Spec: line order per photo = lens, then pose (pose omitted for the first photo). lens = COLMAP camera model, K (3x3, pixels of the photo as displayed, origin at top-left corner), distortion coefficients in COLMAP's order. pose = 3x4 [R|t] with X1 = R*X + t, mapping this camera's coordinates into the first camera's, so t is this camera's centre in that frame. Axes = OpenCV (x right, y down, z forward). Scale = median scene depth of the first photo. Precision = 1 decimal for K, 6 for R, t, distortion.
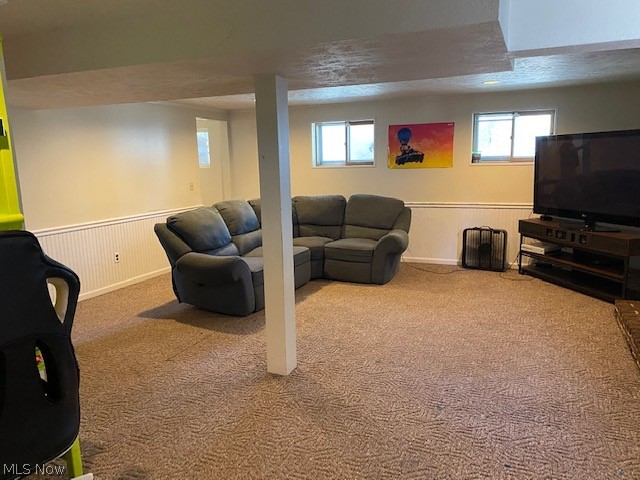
lens RADIAL K [[489.5, 0, 321.9], [0, 489.5, 240.6], [0, 0, 1]] dist [0.038357, -0.033514]
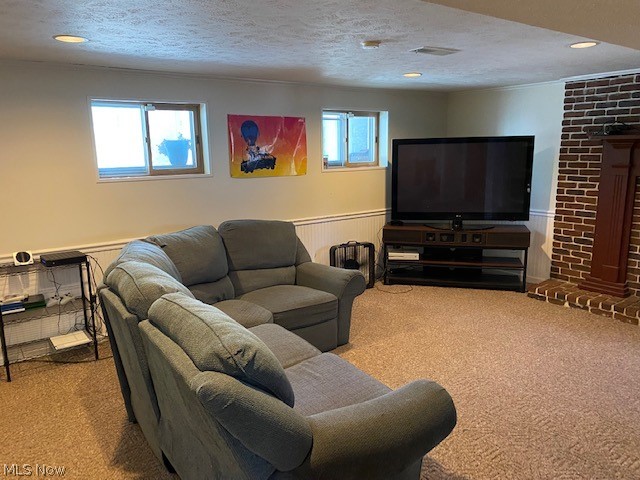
lens RADIAL K [[489.5, 0, 321.8], [0, 489.5, 238.7], [0, 0, 1]] dist [0.038357, -0.033514]
pose [[0.476932, -0.147346, 0.866502, -0.433752], [0.146725, 0.985362, 0.086799, -0.112172], [-0.866607, 0.085741, 0.491570, 0.597468]]
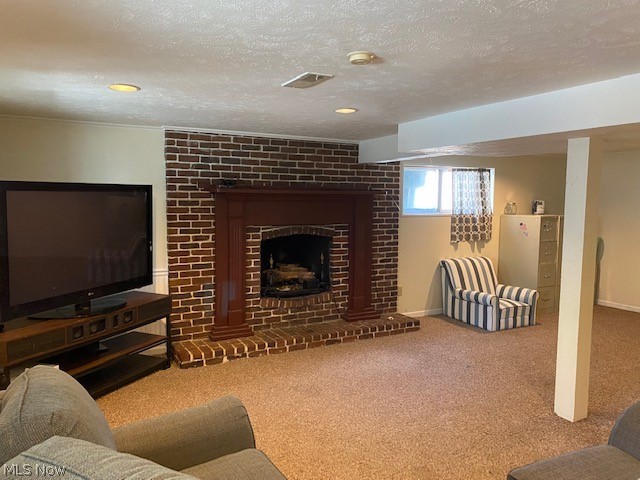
lens RADIAL K [[489.5, 0, 321.5], [0, 489.5, 243.6], [0, 0, 1]] dist [0.038357, -0.033514]
pose [[-0.816158, -0.041438, 0.576341, -0.133948], [0.101052, 0.971819, 0.212972, -0.203838], [-0.568924, 0.232059, -0.788970, 1.126900]]
